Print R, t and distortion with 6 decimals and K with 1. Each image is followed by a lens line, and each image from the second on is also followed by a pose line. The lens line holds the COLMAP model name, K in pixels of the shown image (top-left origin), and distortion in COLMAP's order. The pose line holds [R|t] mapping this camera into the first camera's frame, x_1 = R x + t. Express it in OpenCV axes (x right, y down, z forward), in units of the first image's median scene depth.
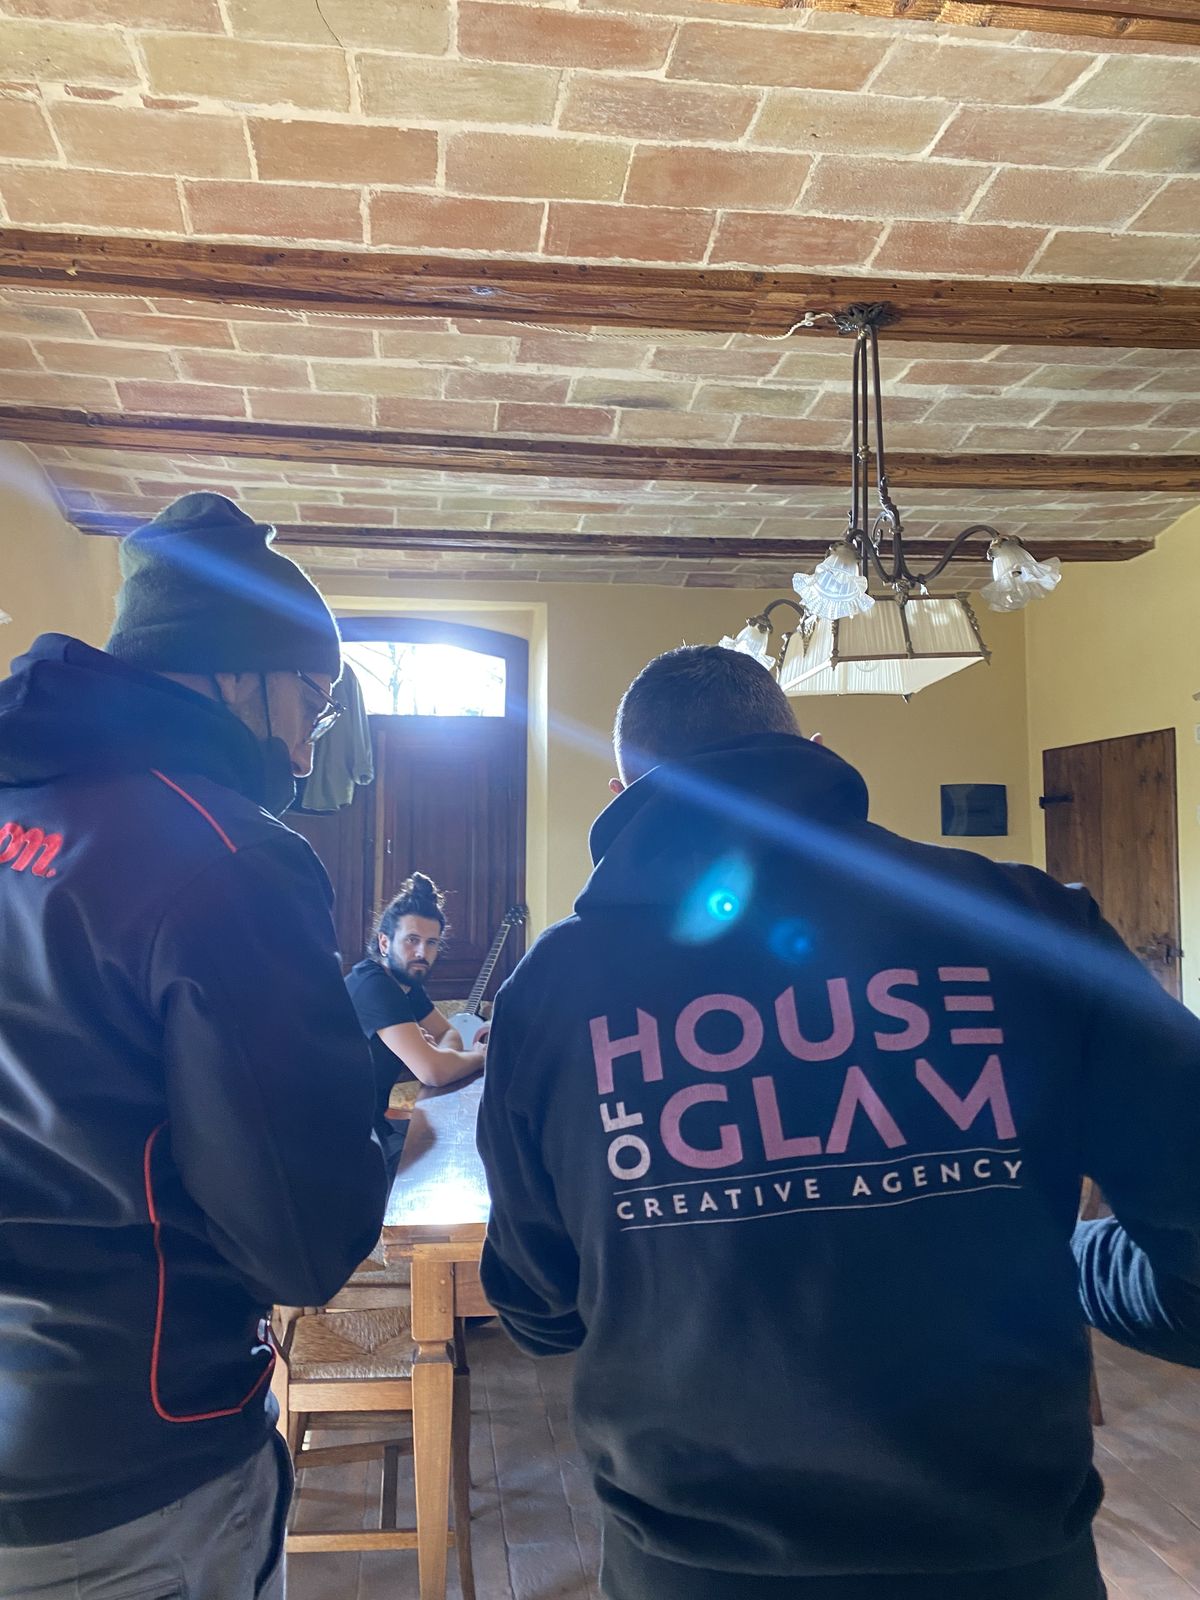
lens RADIAL K [[1241.1, 0, 600.0], [0, 1241.1, 800.0], [0, 0, 1]] dist [-0.004261, -0.040691]
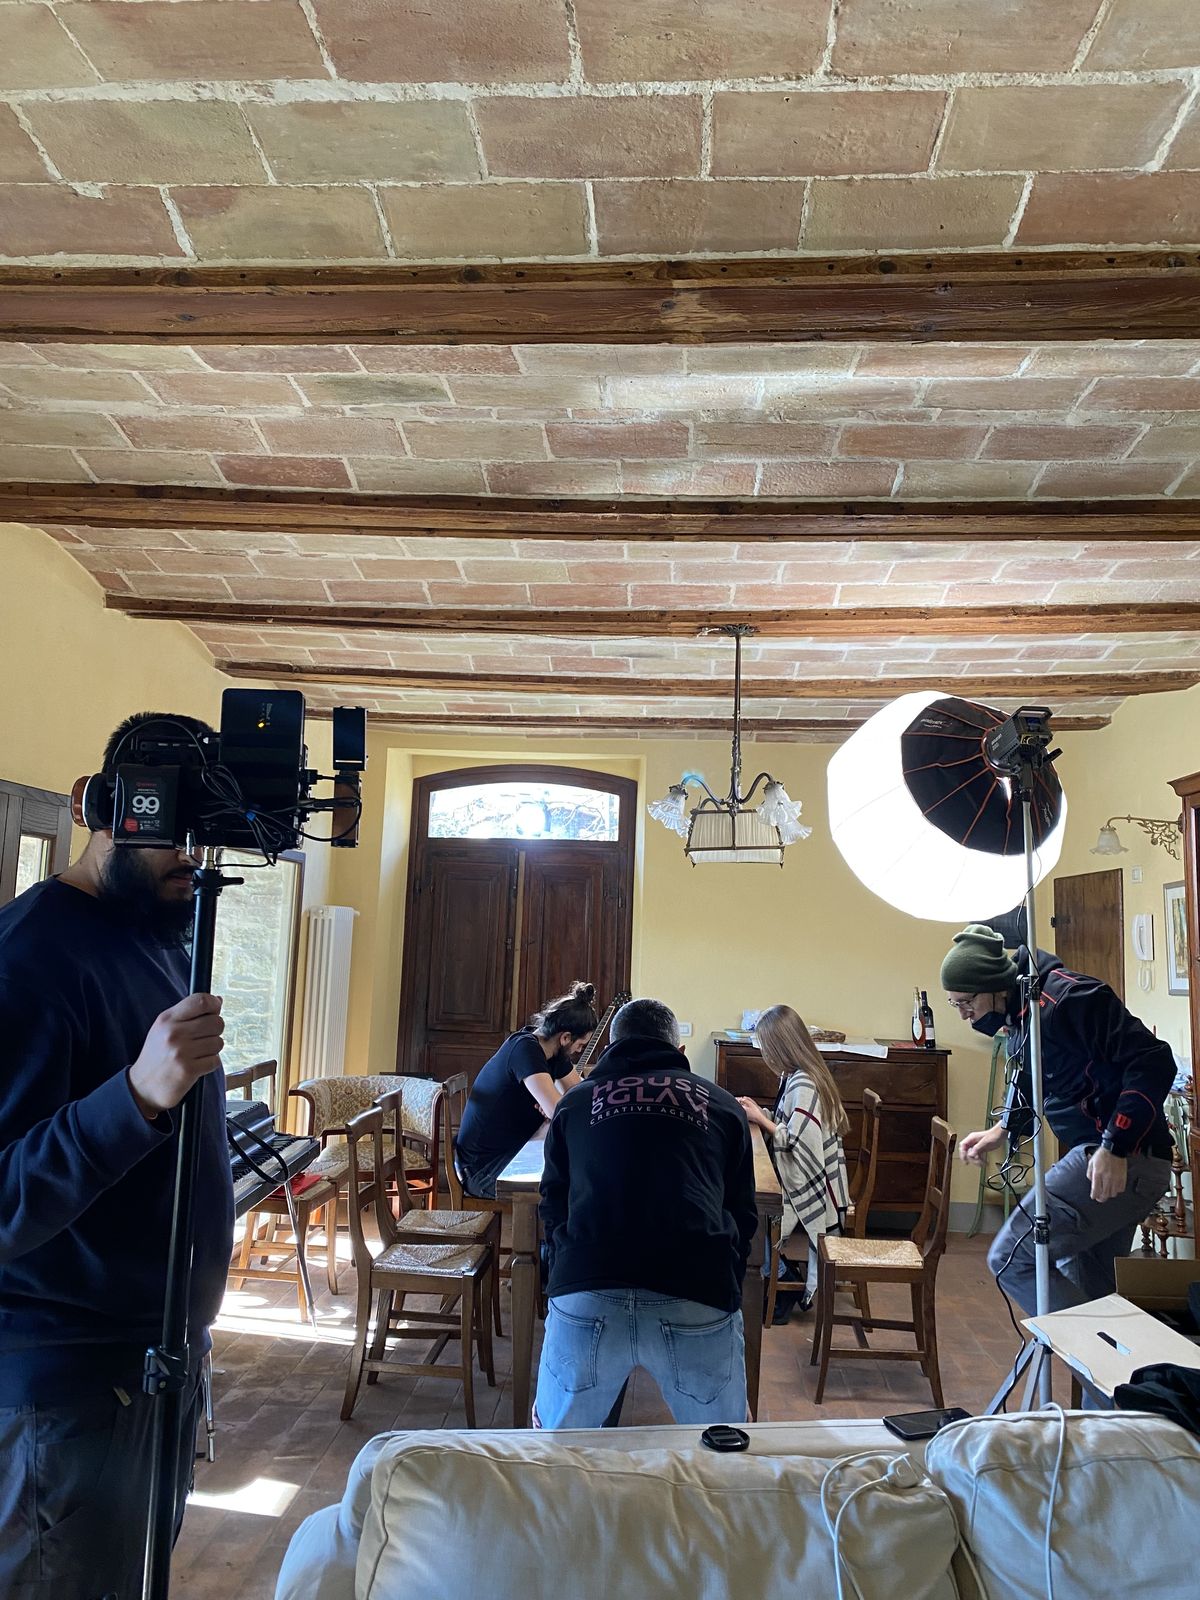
lens RADIAL K [[1260.1, 0, 611.7], [0, 1260.1, 802.8], [0, 0, 1]] dist [0.115263, -0.260366]
pose [[0.980478, 0.012185, -0.196252, 0.300731], [-0.023747, 0.998111, -0.056666, -0.057242], [0.195191, 0.060220, 0.978915, -0.489198]]
